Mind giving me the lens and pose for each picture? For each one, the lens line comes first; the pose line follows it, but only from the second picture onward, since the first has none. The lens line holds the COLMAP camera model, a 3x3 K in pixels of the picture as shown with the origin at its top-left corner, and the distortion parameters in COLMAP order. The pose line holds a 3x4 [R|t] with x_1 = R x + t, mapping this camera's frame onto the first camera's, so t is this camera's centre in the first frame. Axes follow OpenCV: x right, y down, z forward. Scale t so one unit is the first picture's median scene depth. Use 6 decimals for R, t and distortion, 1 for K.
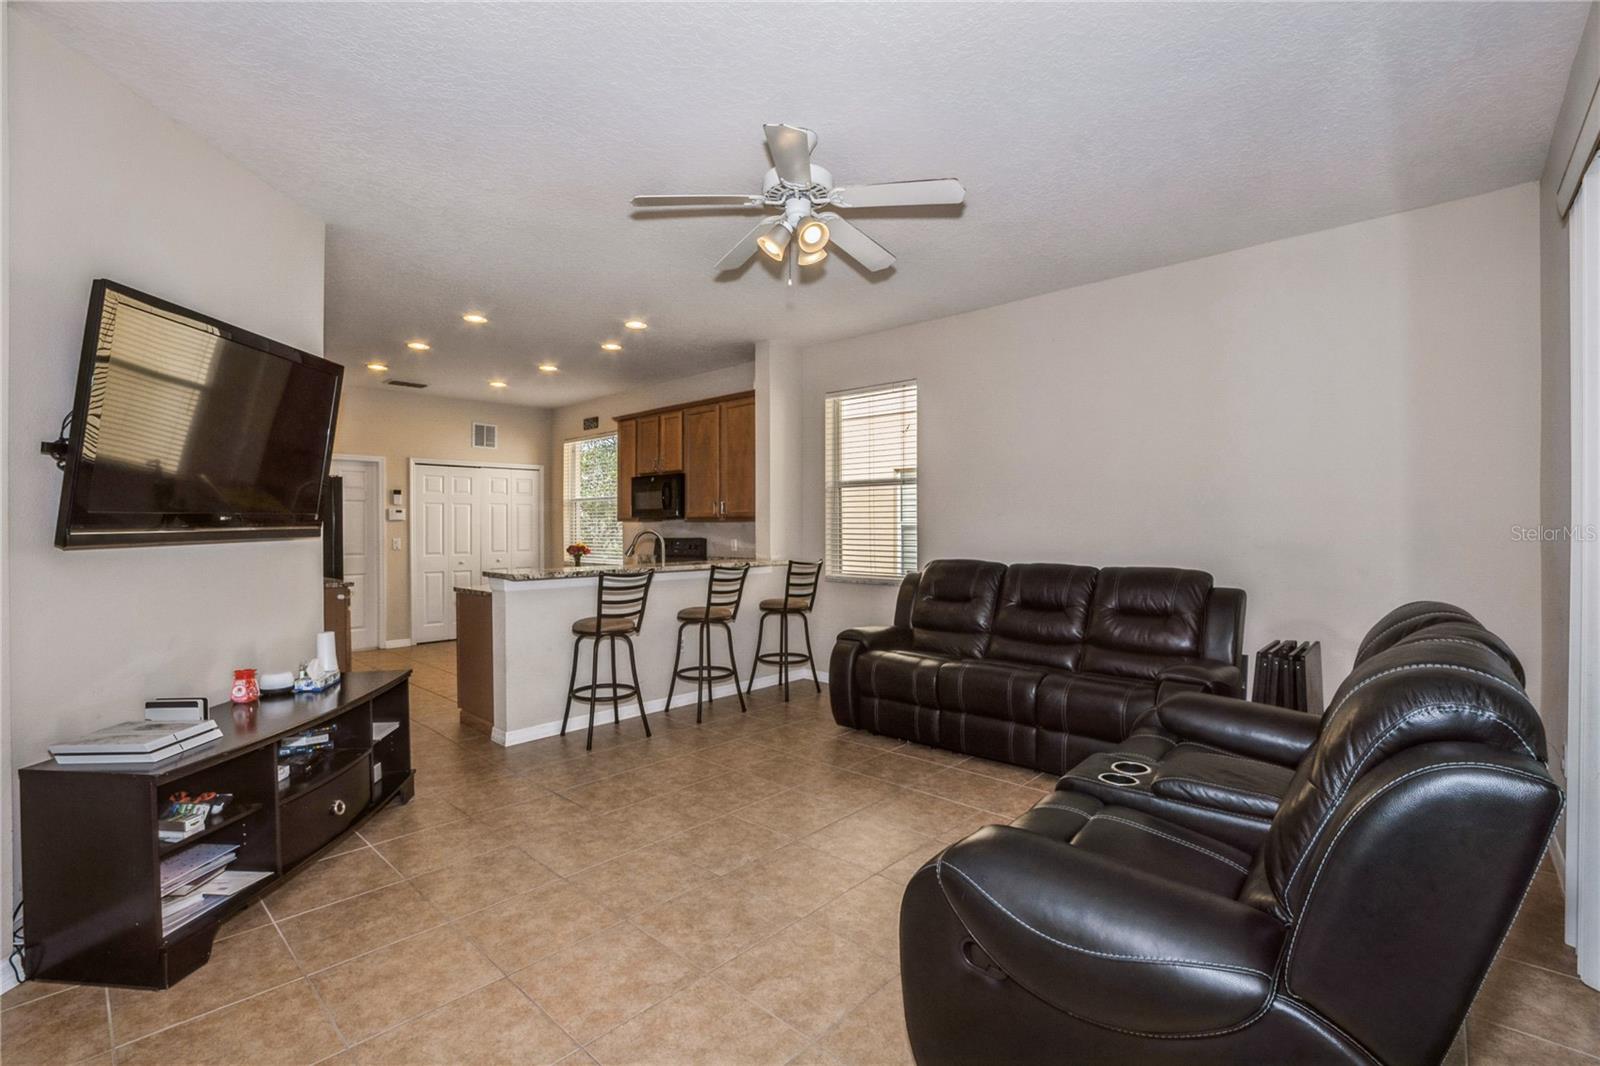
lens RADIAL K [[711.8, 0, 795.5], [0, 711.8, 537.1], [0, 0, 1]] dist [-0.037526, 0.007044]
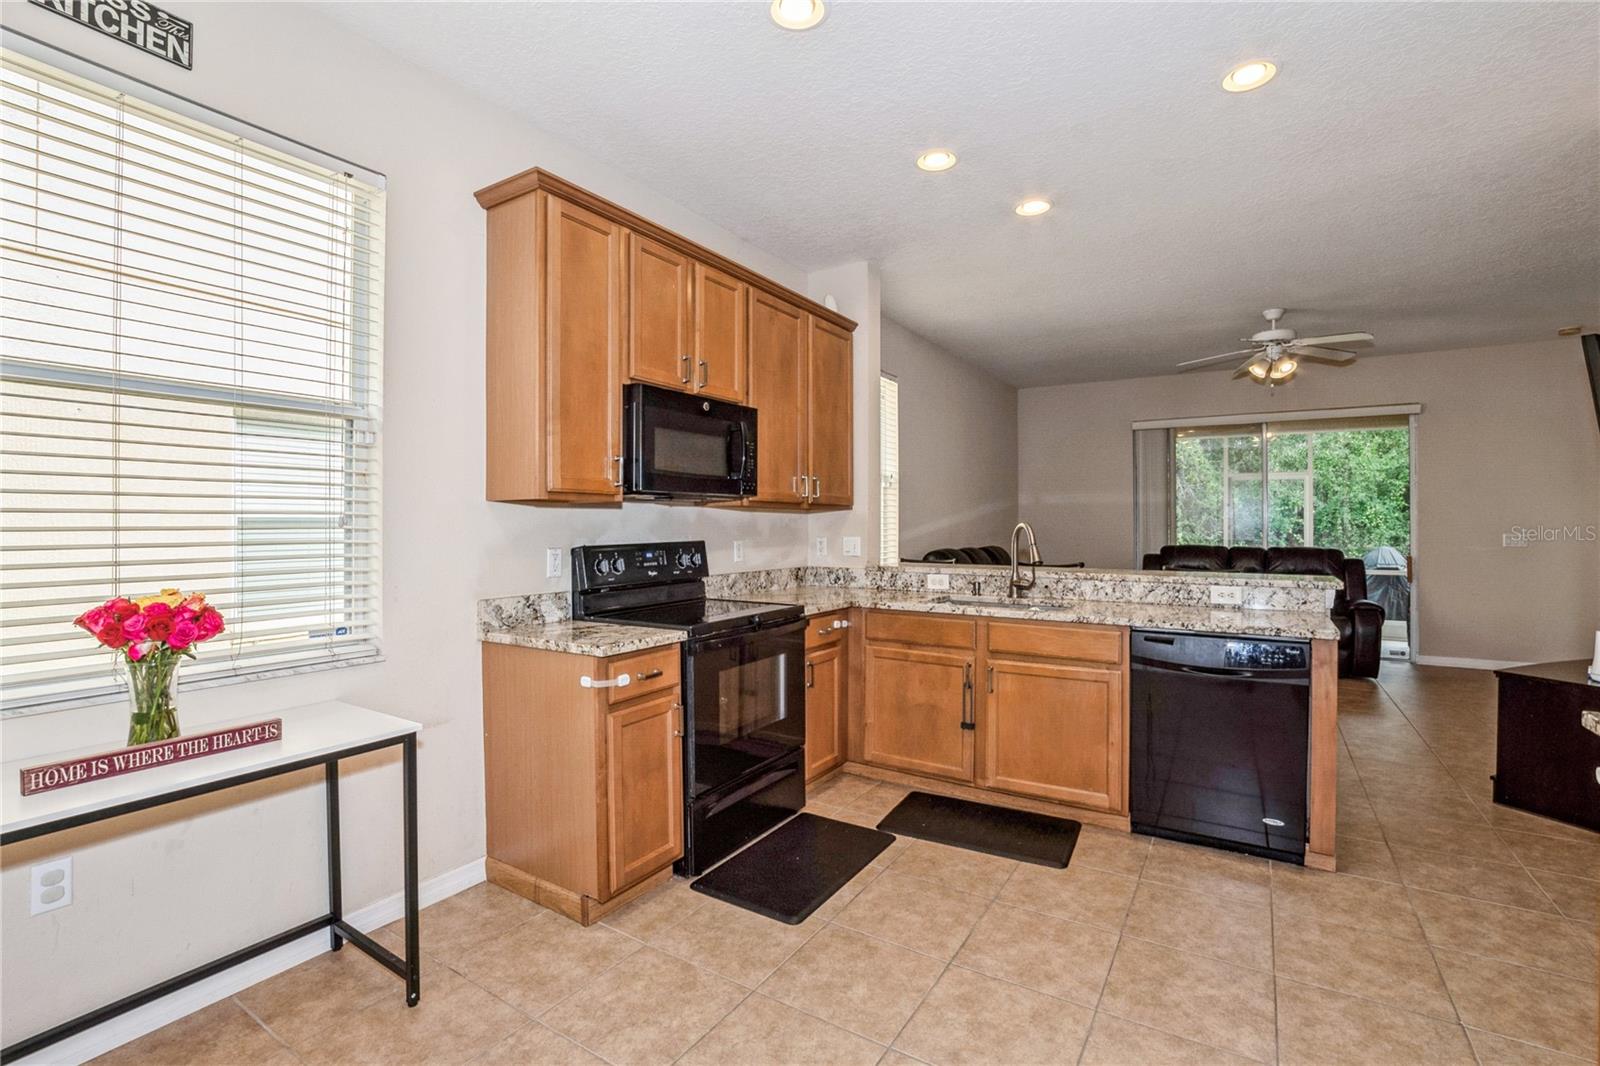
lens RADIAL K [[711.8, 0, 804.1], [0, 711.8, 525.2], [0, 0, 1]] dist [-0.037526, 0.007044]
pose [[-0.186236, 0.001605, 0.982504, -0.653288], [0.012603, 0.999920, 0.000756, -0.009272], [-0.982424, 0.012523, -0.186242, 1.053668]]
